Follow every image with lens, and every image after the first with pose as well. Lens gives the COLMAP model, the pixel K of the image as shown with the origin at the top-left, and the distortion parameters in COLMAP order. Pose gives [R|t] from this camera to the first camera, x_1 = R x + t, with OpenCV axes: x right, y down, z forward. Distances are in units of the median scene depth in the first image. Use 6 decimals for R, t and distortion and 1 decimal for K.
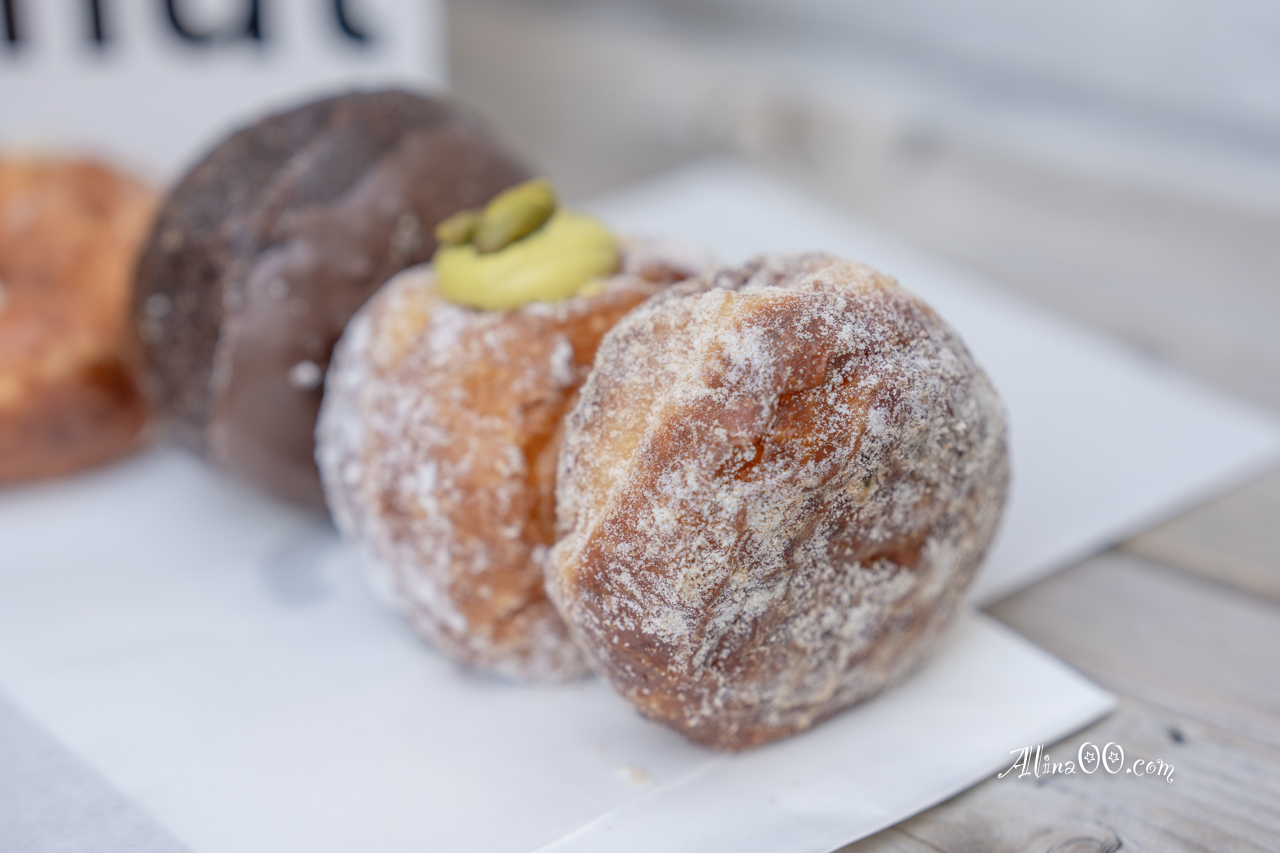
lens RADIAL K [[2650.9, 0, 641.1], [0, 2650.9, 435.9], [0, 0, 1]] dist [0.241744, 0.000000]
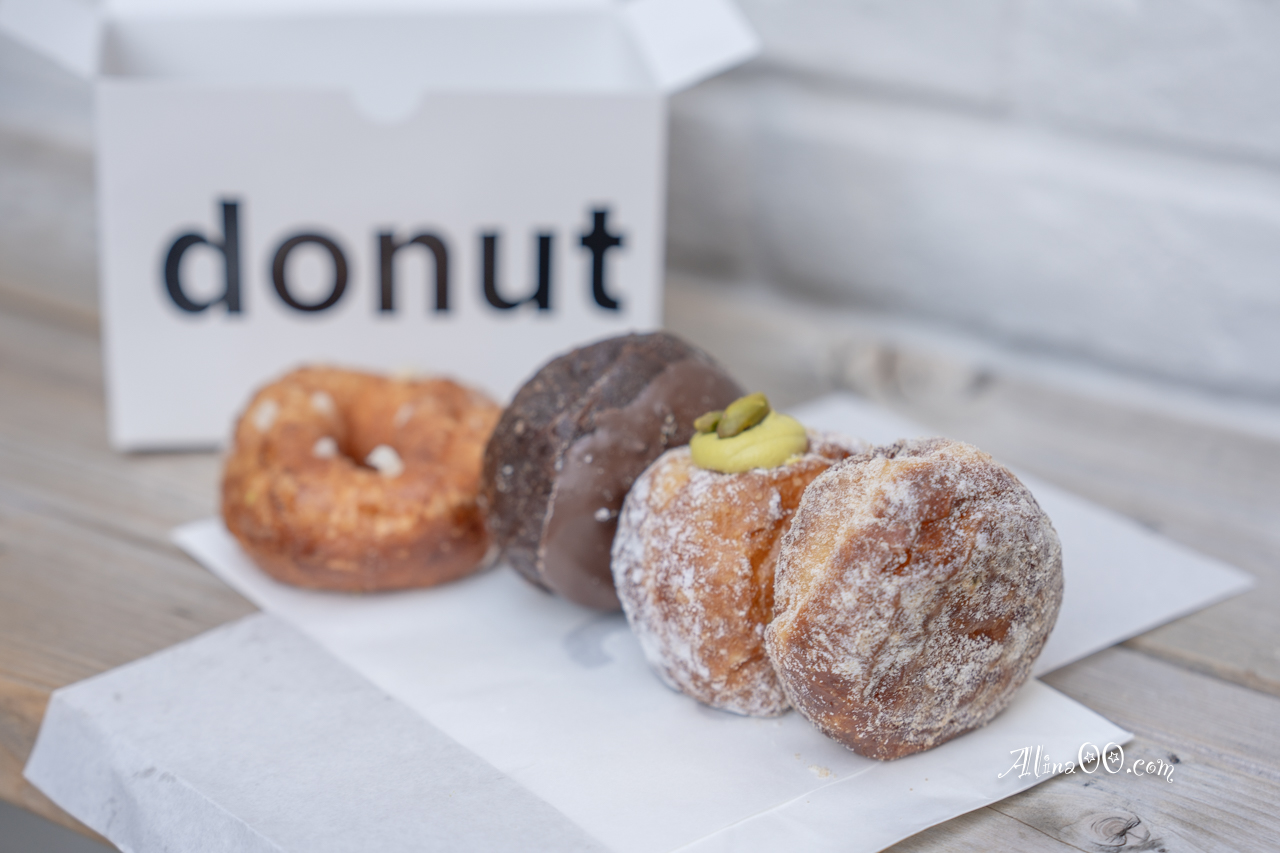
lens RADIAL K [[2269.2, 0, 629.7], [0, 2269.2, 375.9], [0, 0, 1]] dist [0.246074, 0.000000]
pose [[0.999514, 0.015910, -0.026791, -0.082150], [-0.019054, 0.992407, -0.121512, 0.062574], [0.024654, 0.121963, 0.992228, -0.358437]]
